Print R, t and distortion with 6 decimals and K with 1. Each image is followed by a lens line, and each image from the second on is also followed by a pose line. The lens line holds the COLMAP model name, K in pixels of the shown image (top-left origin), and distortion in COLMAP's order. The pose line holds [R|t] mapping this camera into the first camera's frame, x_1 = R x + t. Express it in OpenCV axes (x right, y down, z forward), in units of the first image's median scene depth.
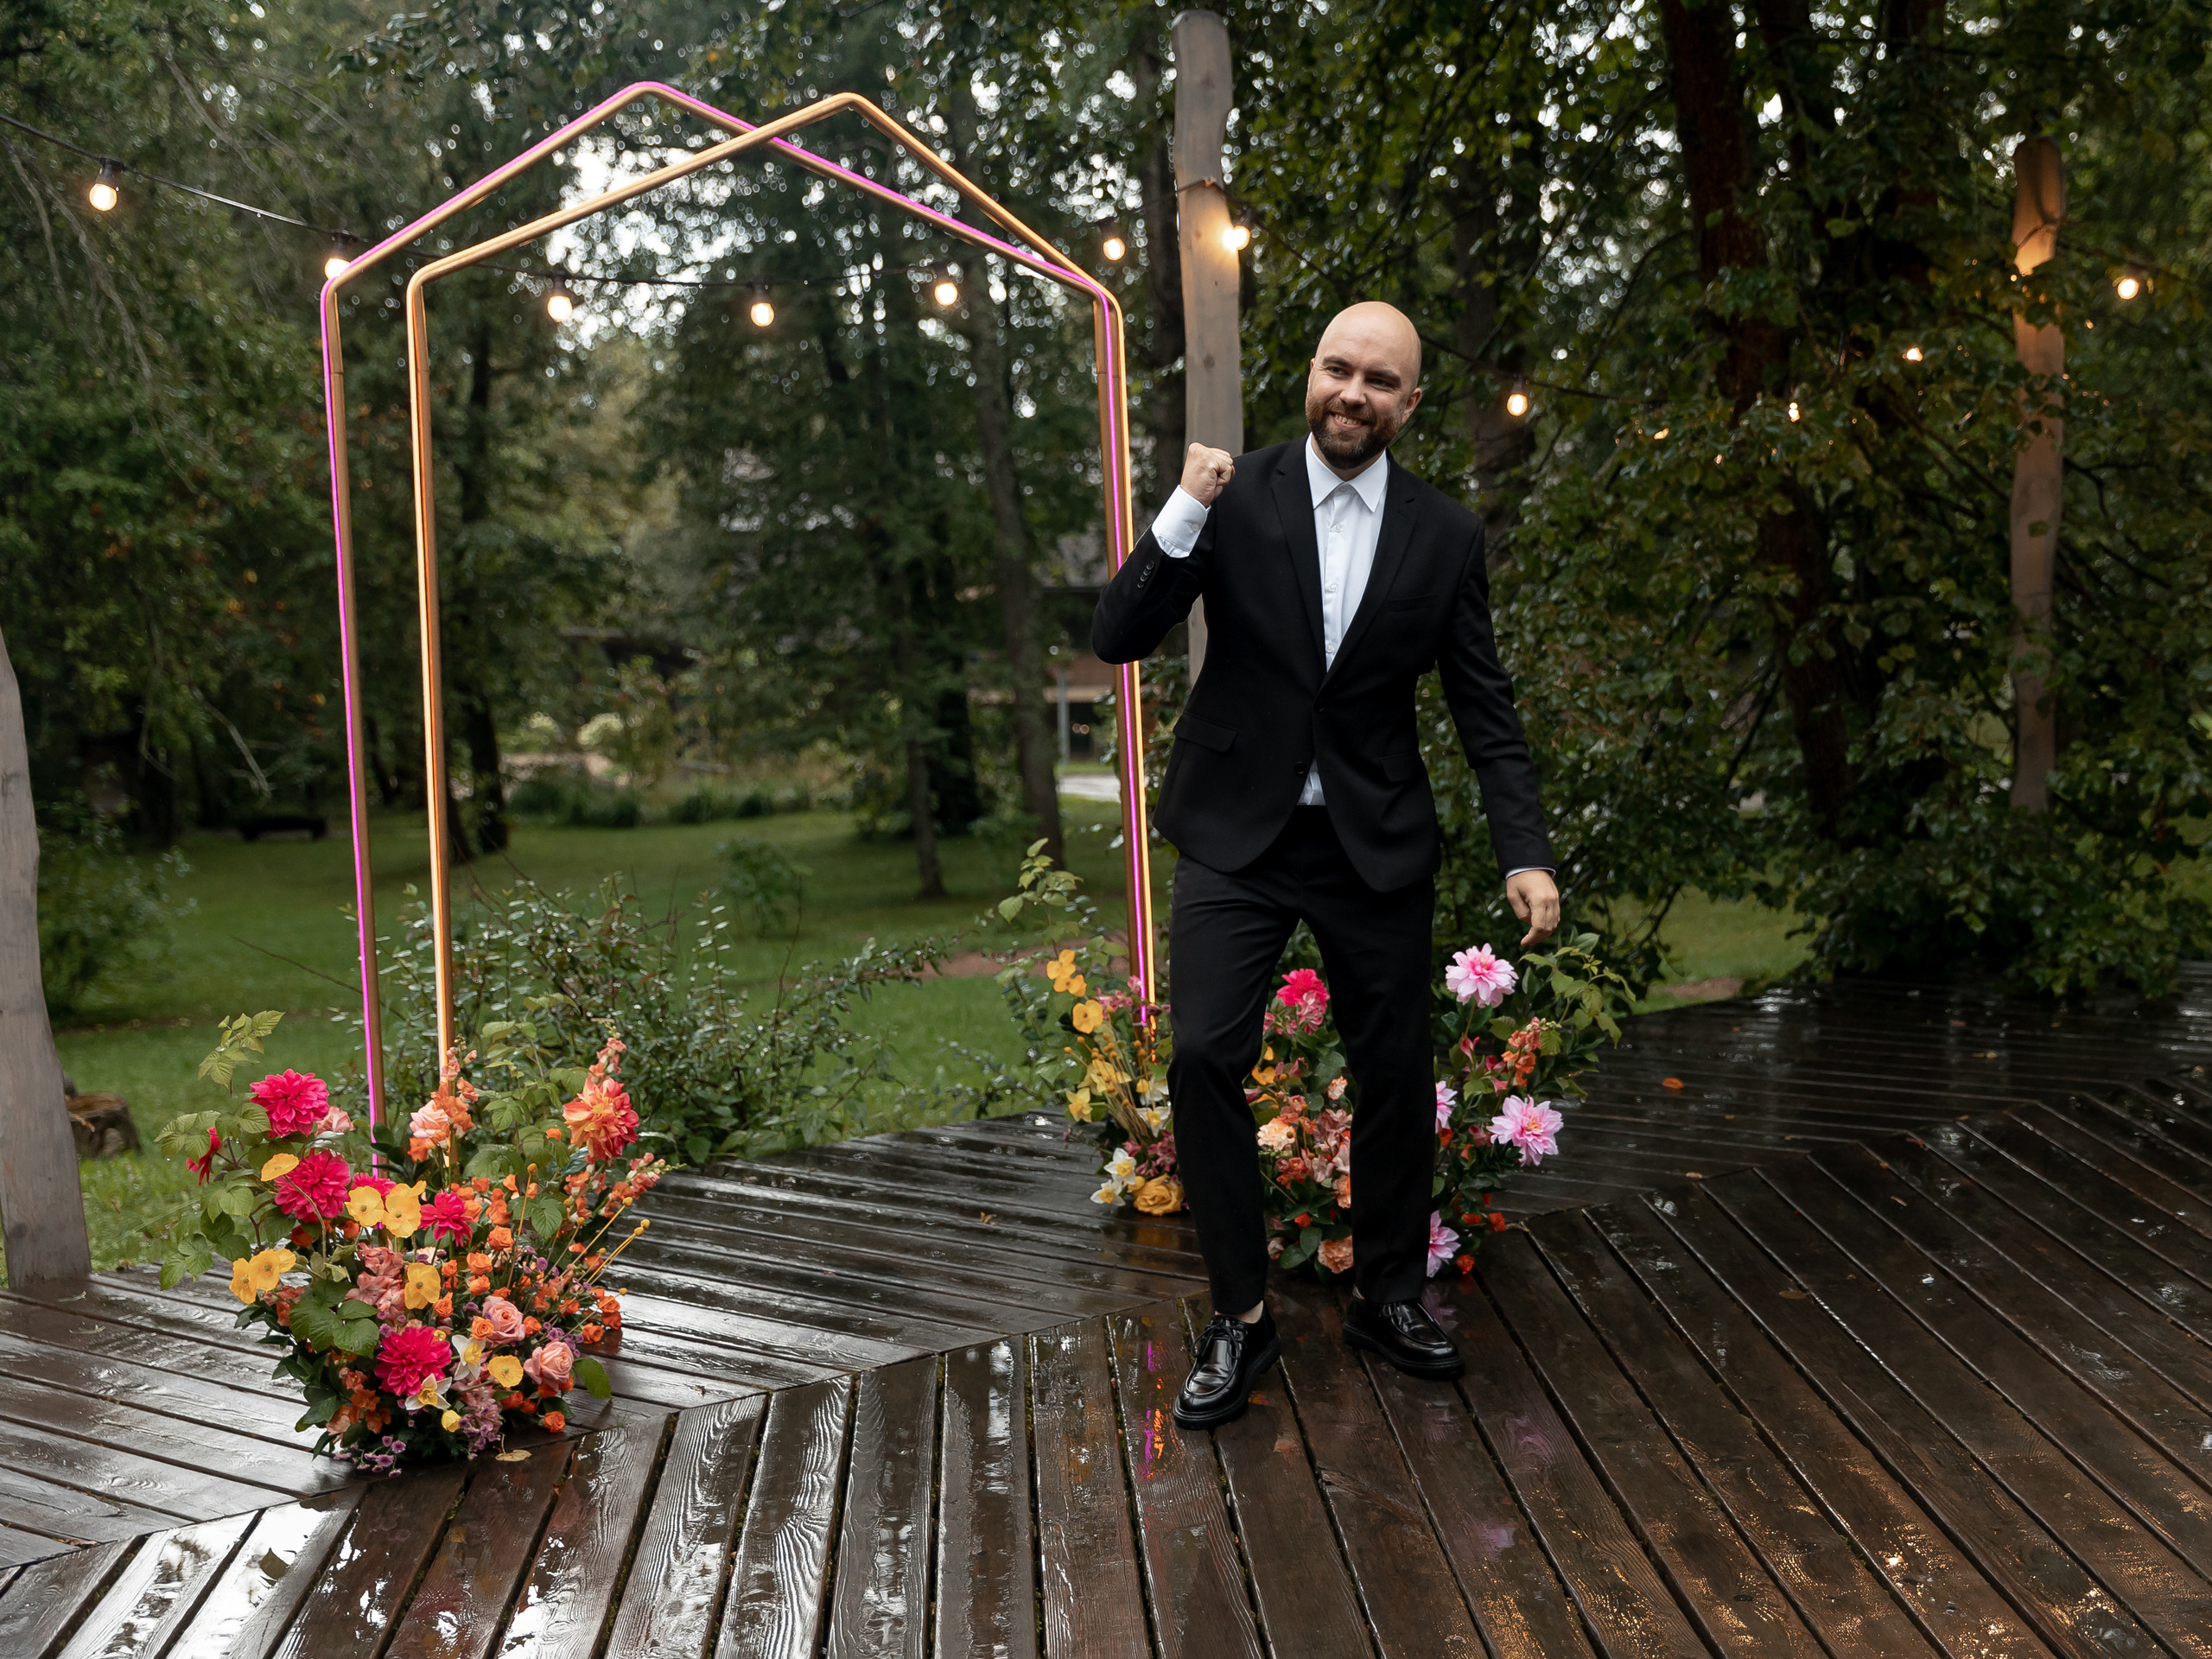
lens RADIAL K [[2920.1, 0, 1305.9], [0, 2920.1, 836.7], [0, 0, 1]] dist [0.006394, 0.000000]
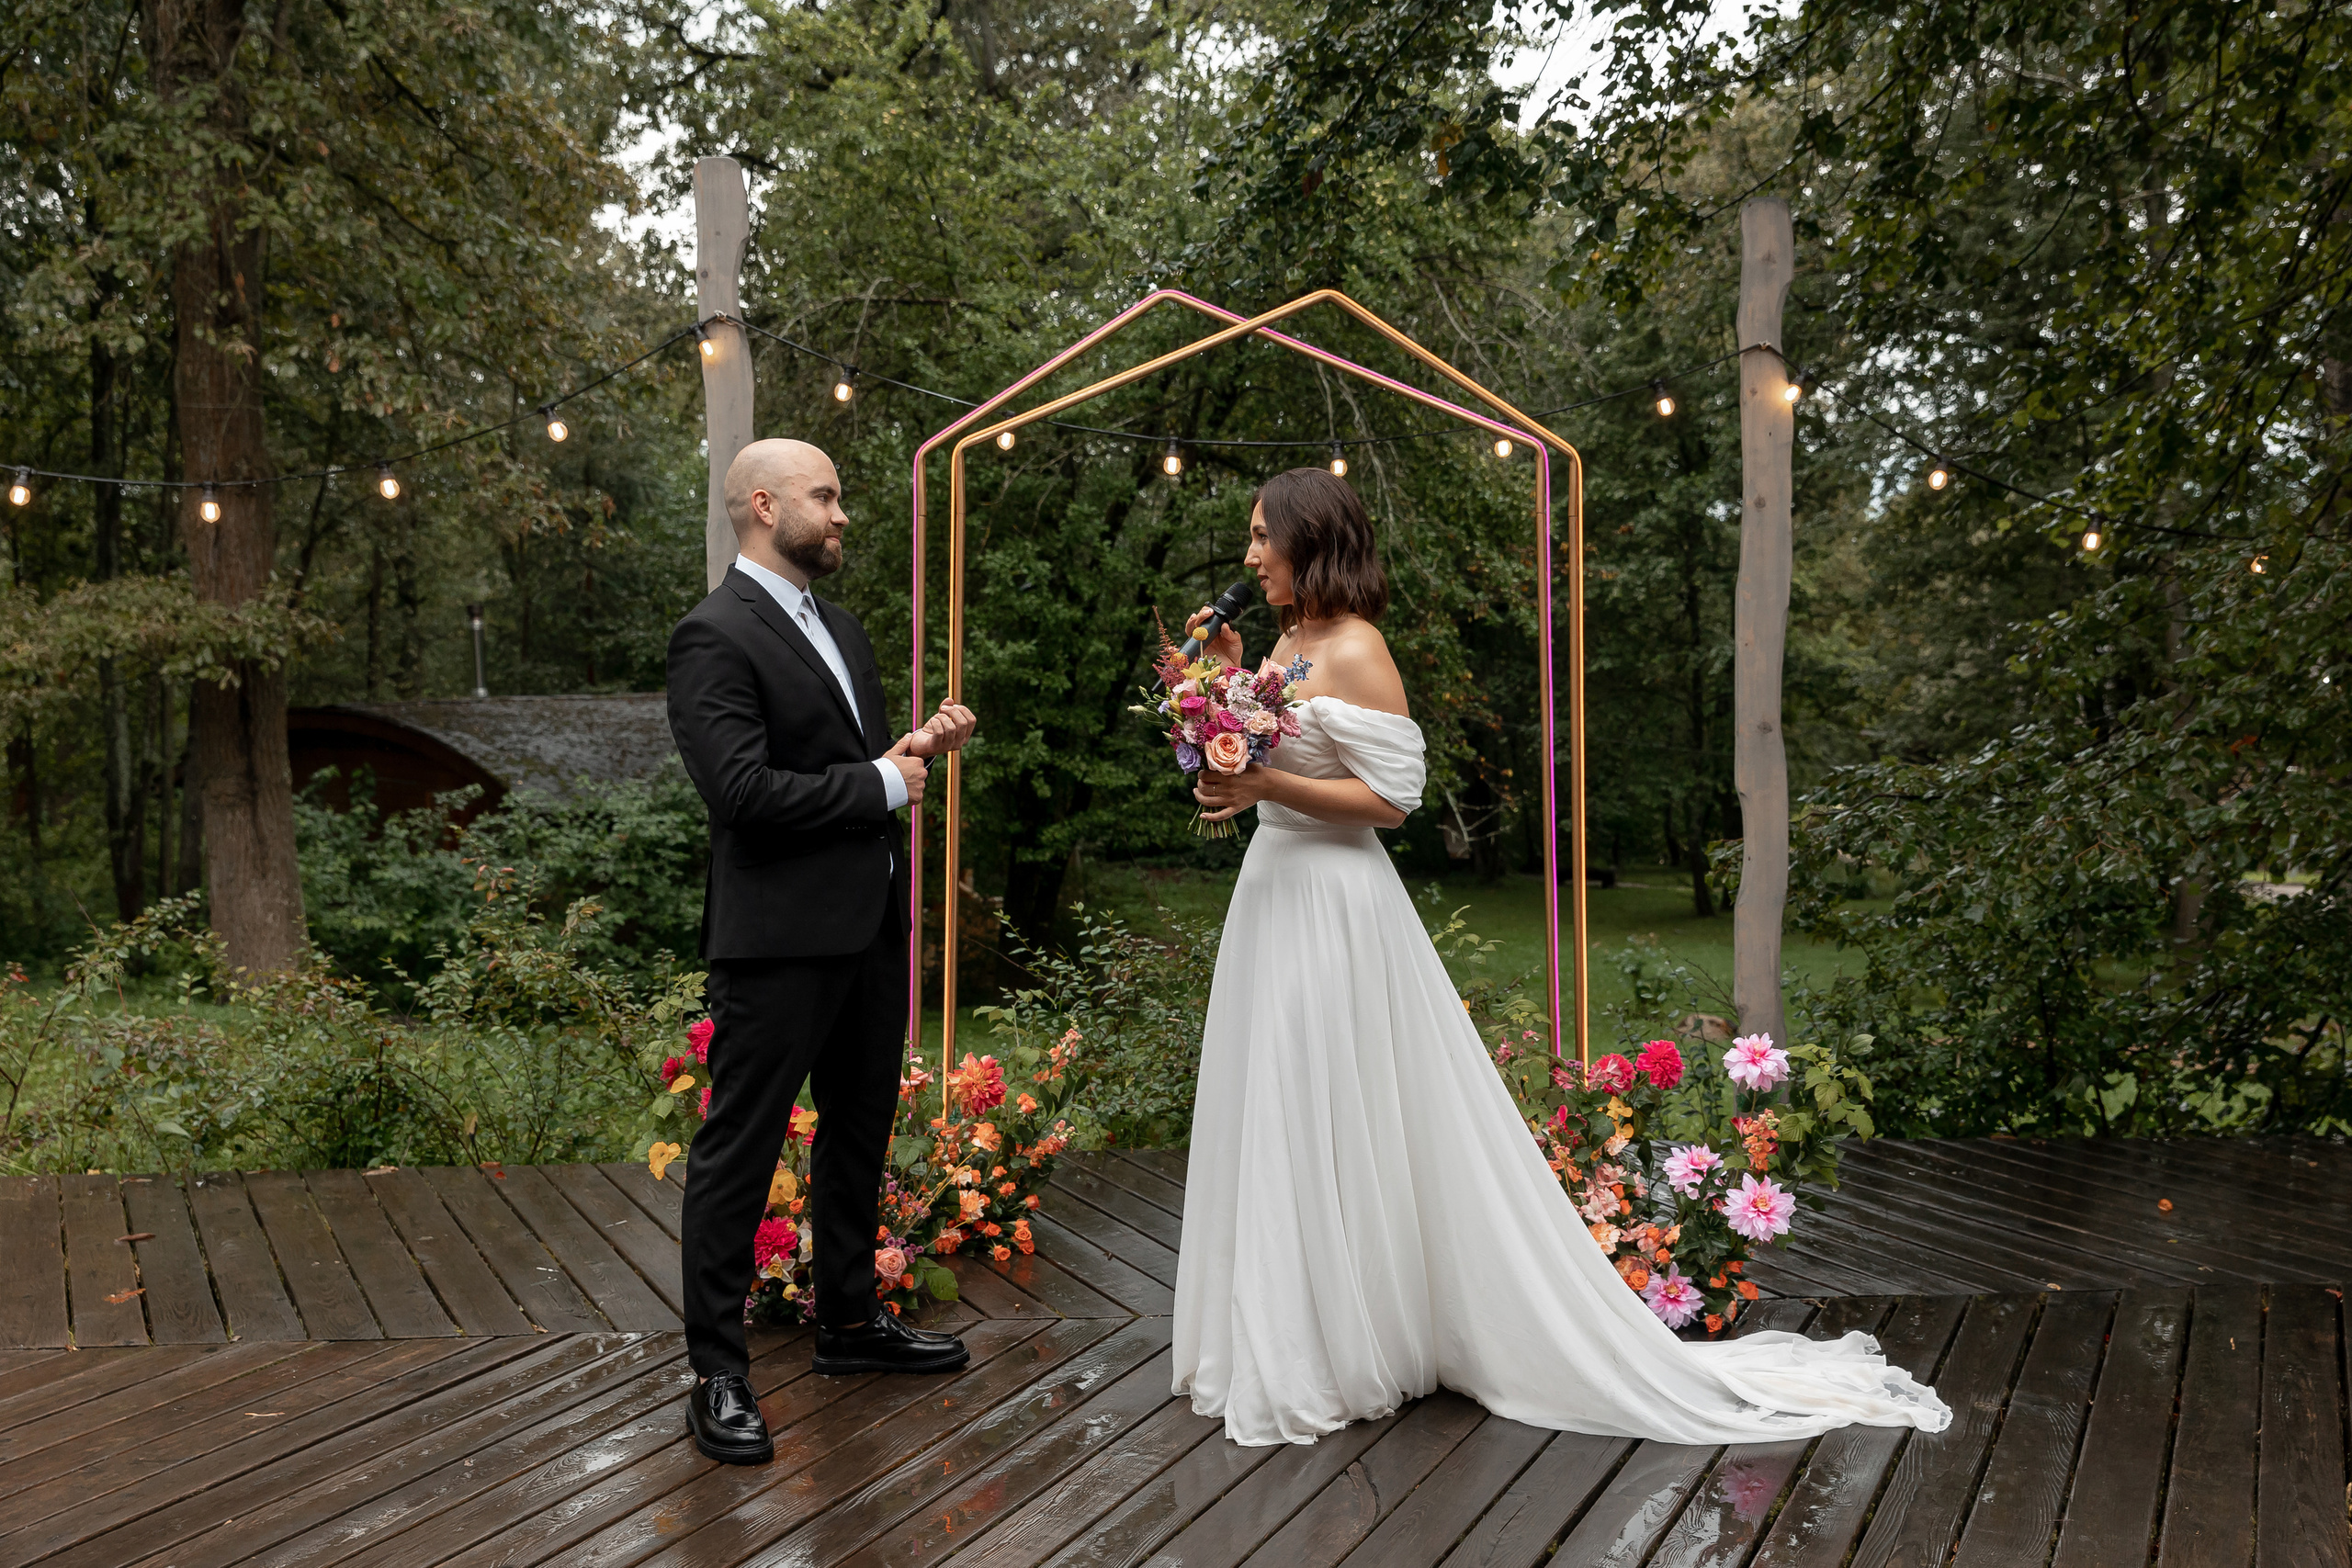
lens RADIAL K [[2422.5, 0, 1176.9], [0, 2422.5, 790.3], [0, 0, 1]] dist [0.013655, 0.000000]
pose [[0.842371, 0.056764, -0.535901, 0.318224], [-0.081113, 0.996463, -0.021952, -0.013920], [0.532759, 0.061960, 0.843996, 0.103065]]
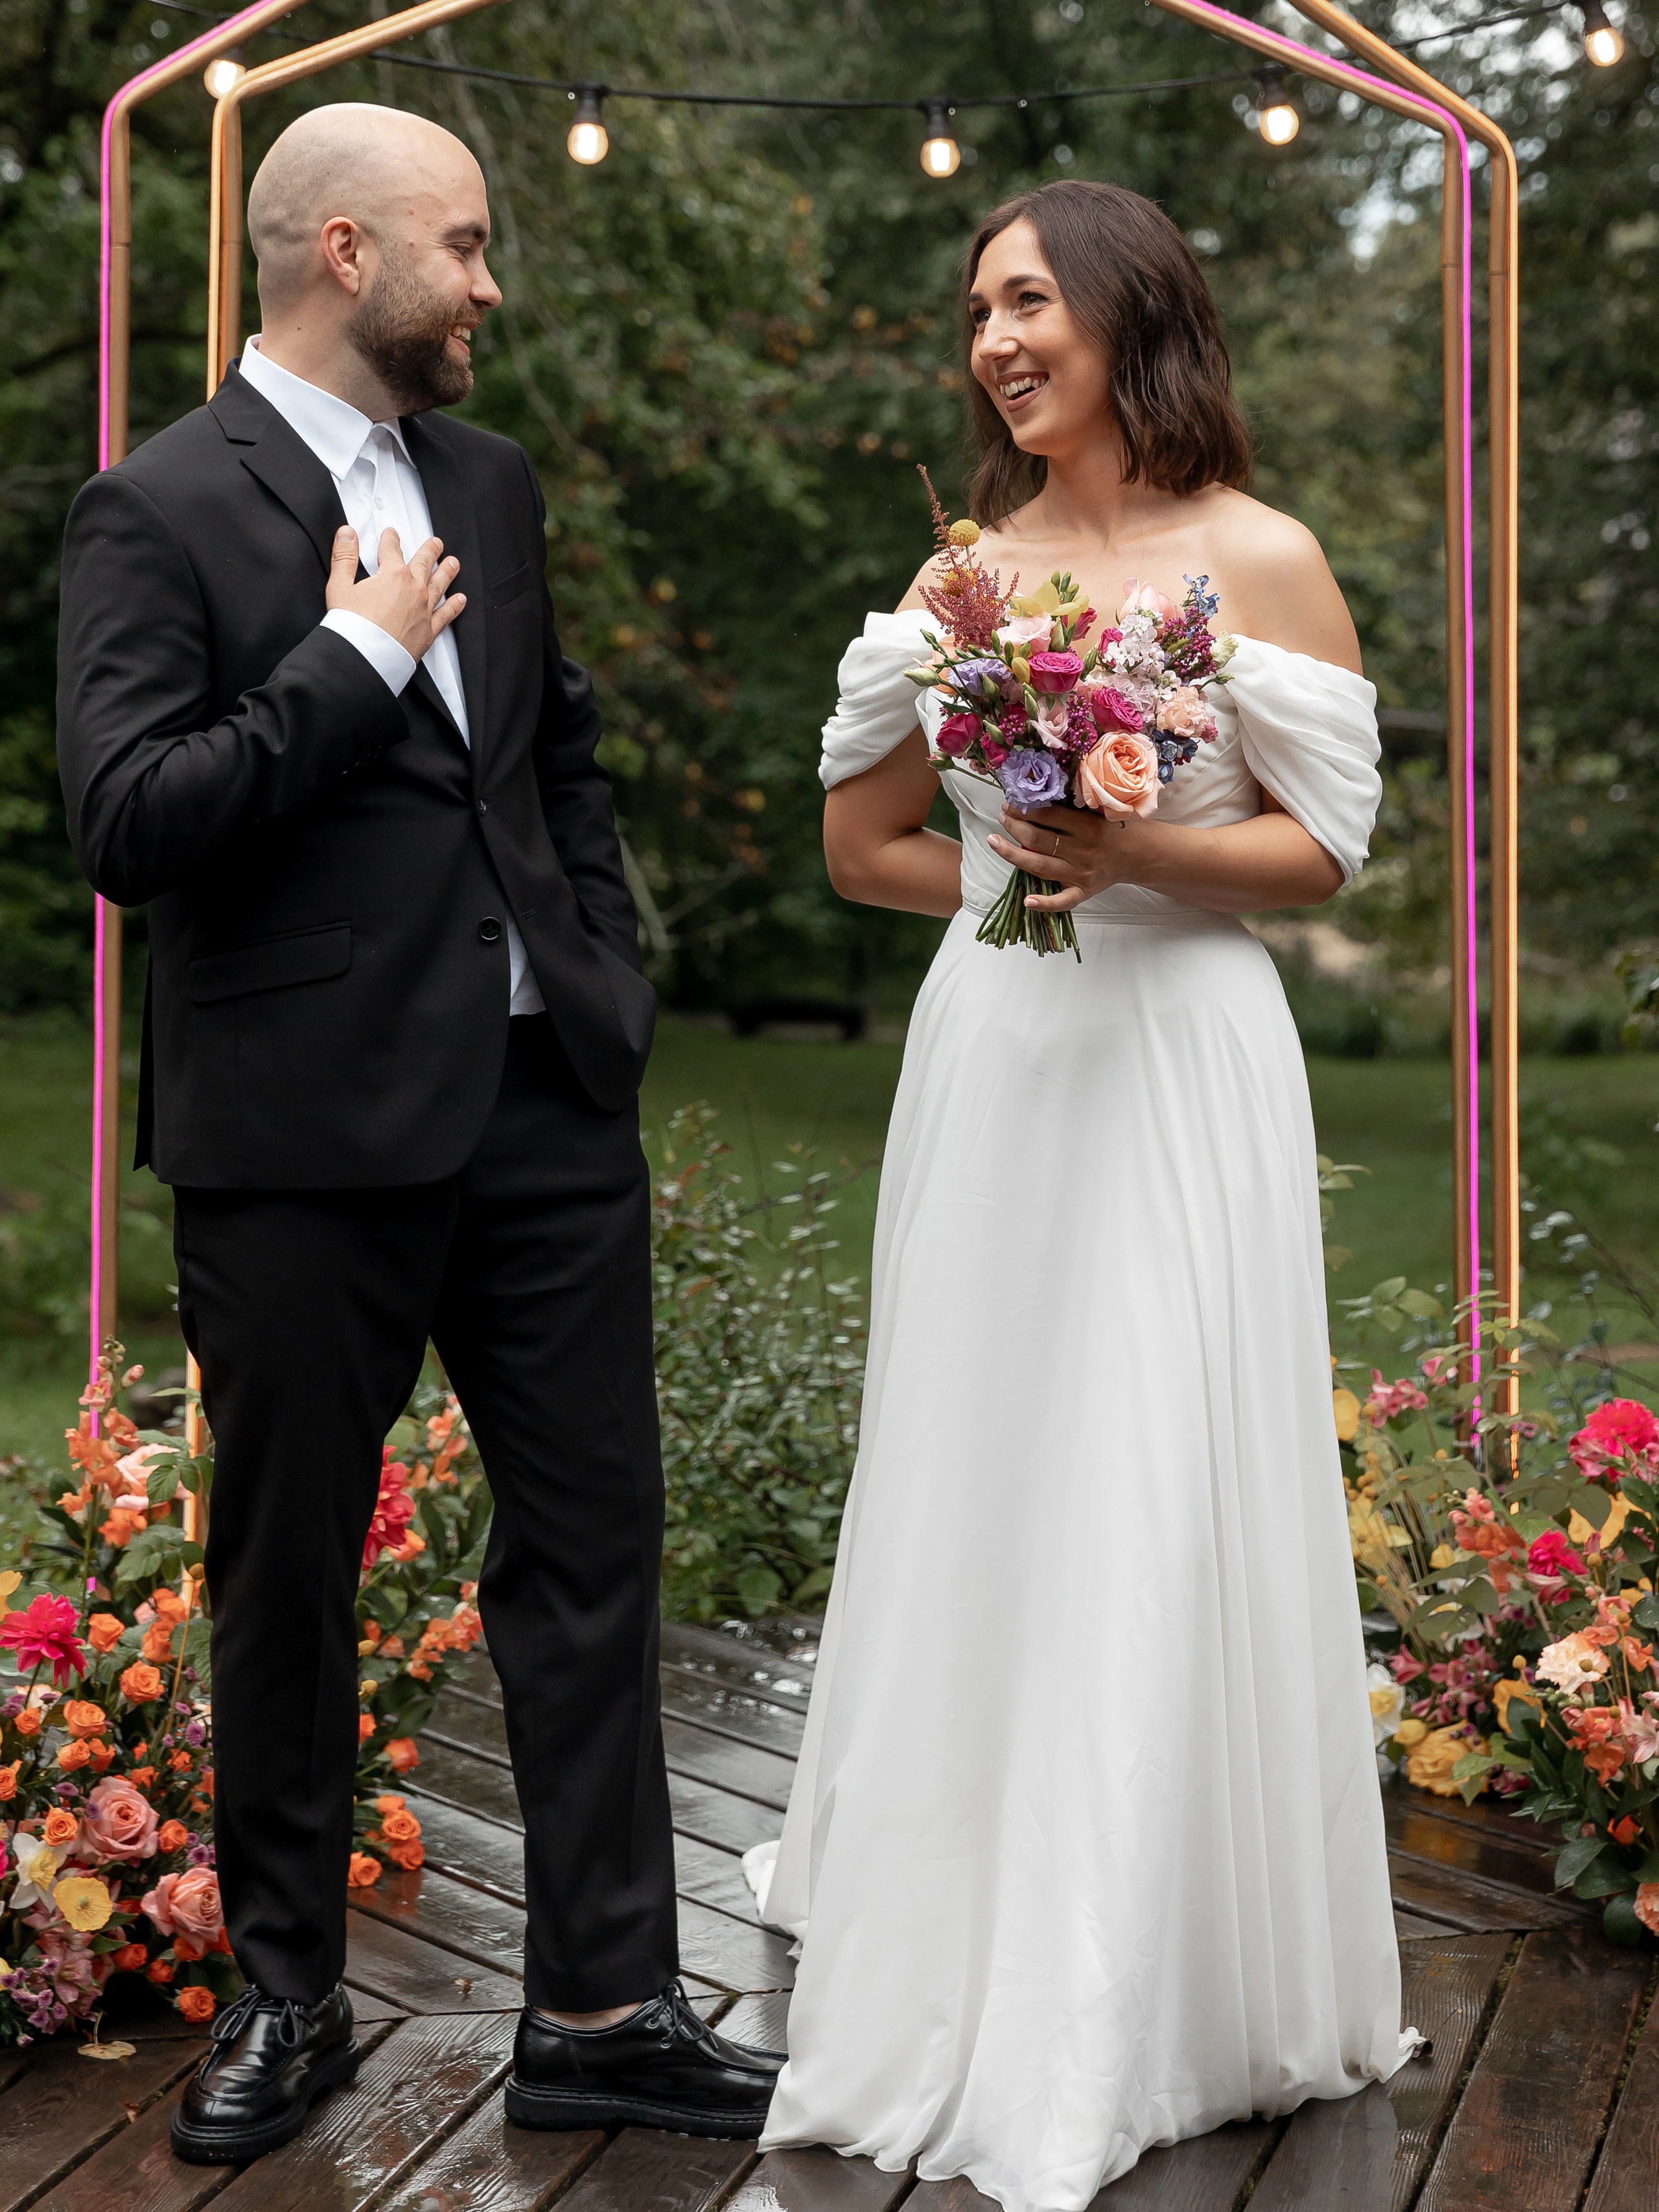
lens RADIAL K [[5245.9, 0, 847.0], [0, 5245.9, 858.4], [0, 0, 1]] dist [-0.033348, 0.000000]
pose [[0.933828, 0.056502, -0.353231, 0.172131], [-0.072837, 0.996794, -0.033113, -0.004178], [0.350227, 0.056651, 0.934950, 0.031447]]
